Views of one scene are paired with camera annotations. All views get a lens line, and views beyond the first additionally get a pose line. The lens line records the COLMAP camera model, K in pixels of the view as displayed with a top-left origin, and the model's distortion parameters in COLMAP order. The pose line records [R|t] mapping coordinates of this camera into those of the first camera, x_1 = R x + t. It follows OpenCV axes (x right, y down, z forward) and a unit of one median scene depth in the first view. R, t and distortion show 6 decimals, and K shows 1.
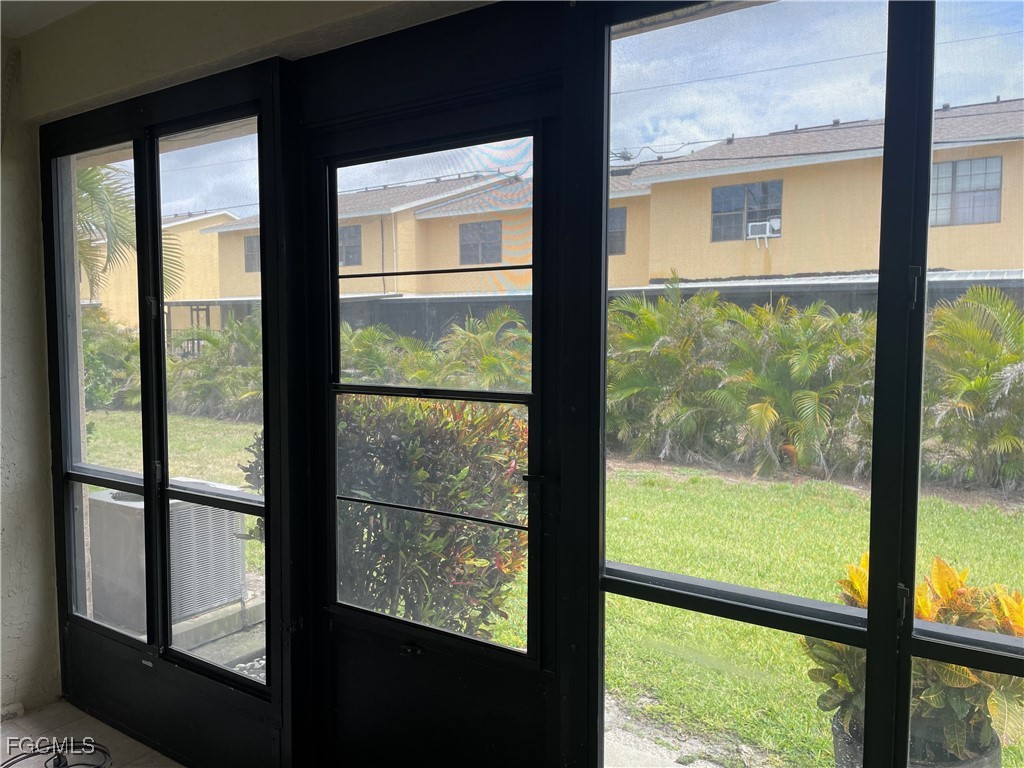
lens RADIAL K [[770.4, 0, 507.5], [0, 770.4, 386.5], [0, 0, 1]] dist [0.094030, -0.126714]
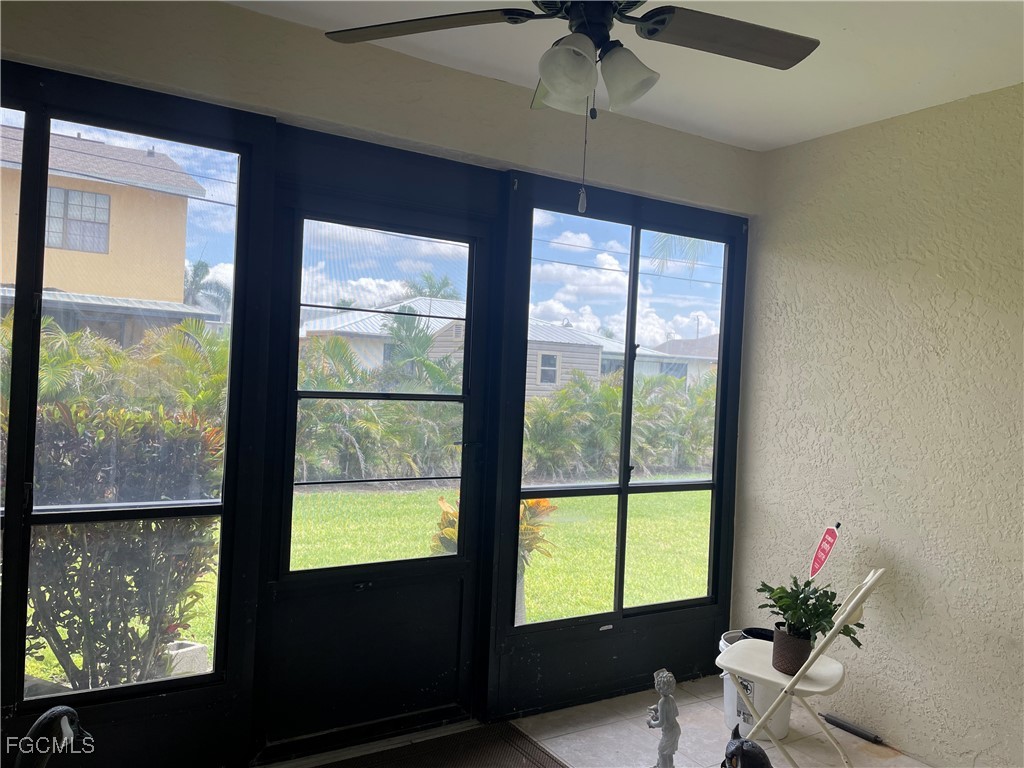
lens RADIAL K [[770.4, 0, 507.5], [0, 770.4, 386.5], [0, 0, 1]] dist [0.094030, -0.126714]
pose [[0.417538, 0.003784, 0.908651, -0.148015], [0.016732, 0.999790, -0.011852, 0.001400], [-0.908505, 0.020152, 0.417387, 0.022715]]
